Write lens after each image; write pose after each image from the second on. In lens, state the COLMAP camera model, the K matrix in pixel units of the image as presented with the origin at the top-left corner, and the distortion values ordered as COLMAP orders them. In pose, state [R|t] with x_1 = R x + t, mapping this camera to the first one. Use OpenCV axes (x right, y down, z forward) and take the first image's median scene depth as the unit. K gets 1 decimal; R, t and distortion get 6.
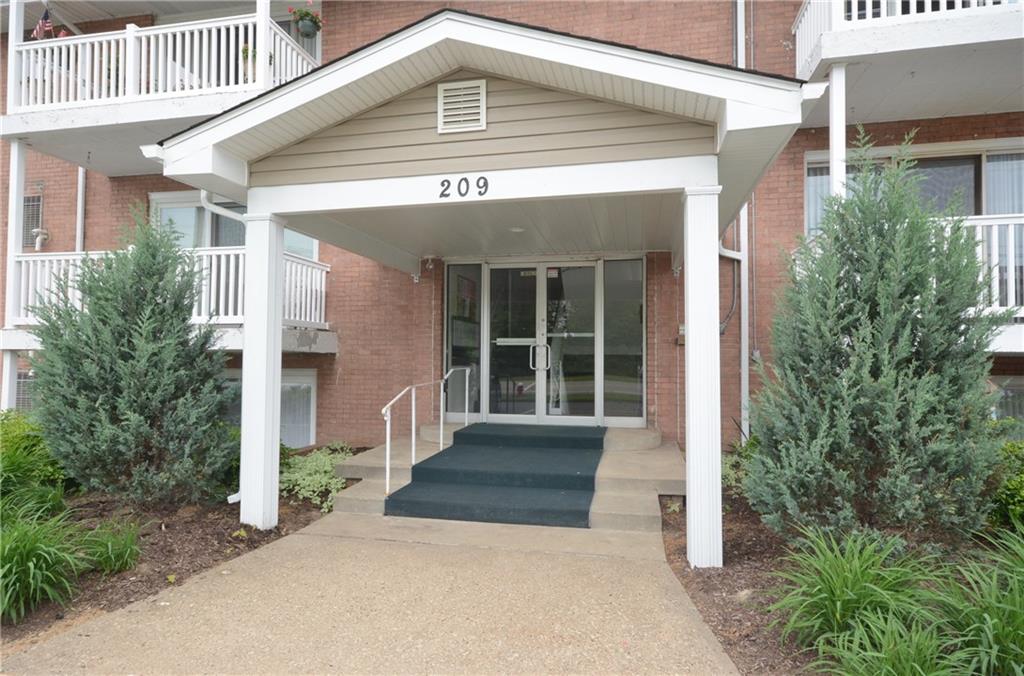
lens RADIAL K [[608.4, 0, 512.0], [0, 608.4, 338.0], [0, 0, 1]] dist [-0.001694, -0.000223]
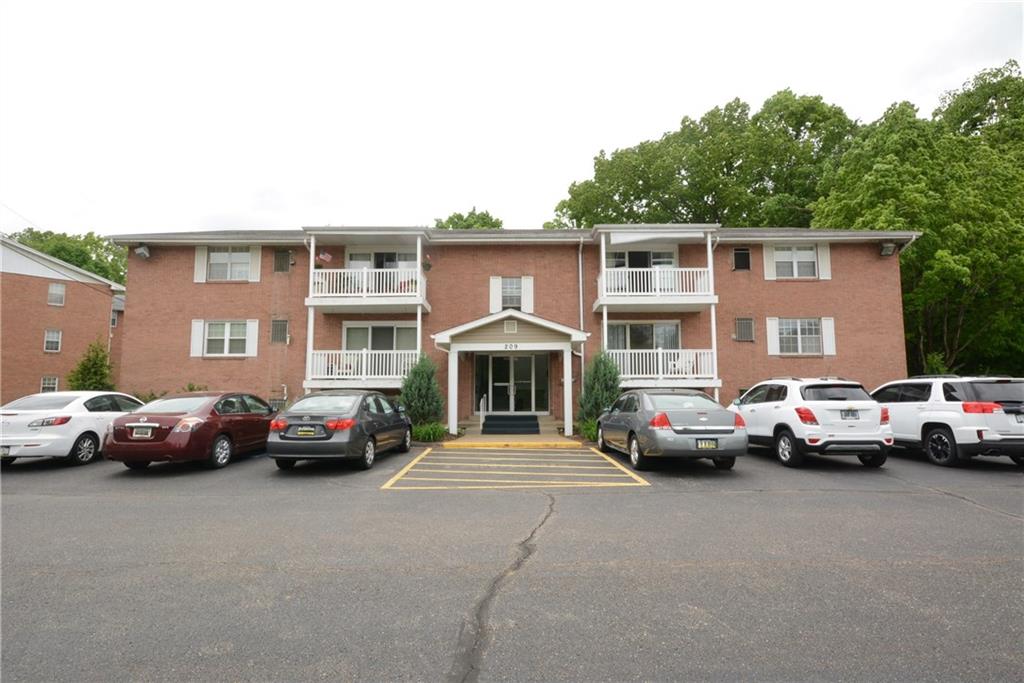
lens RADIAL K [[557.8, 0, 512.0], [0, 557.8, 341.5], [0, 0, 1]] dist [-0.003028, -0.000756]
pose [[0.981566, 0.012409, 0.190720, -0.449448], [0.001382, 0.997403, -0.072010, -0.005552], [-0.191118, 0.070946, 0.979000, -1.518806]]
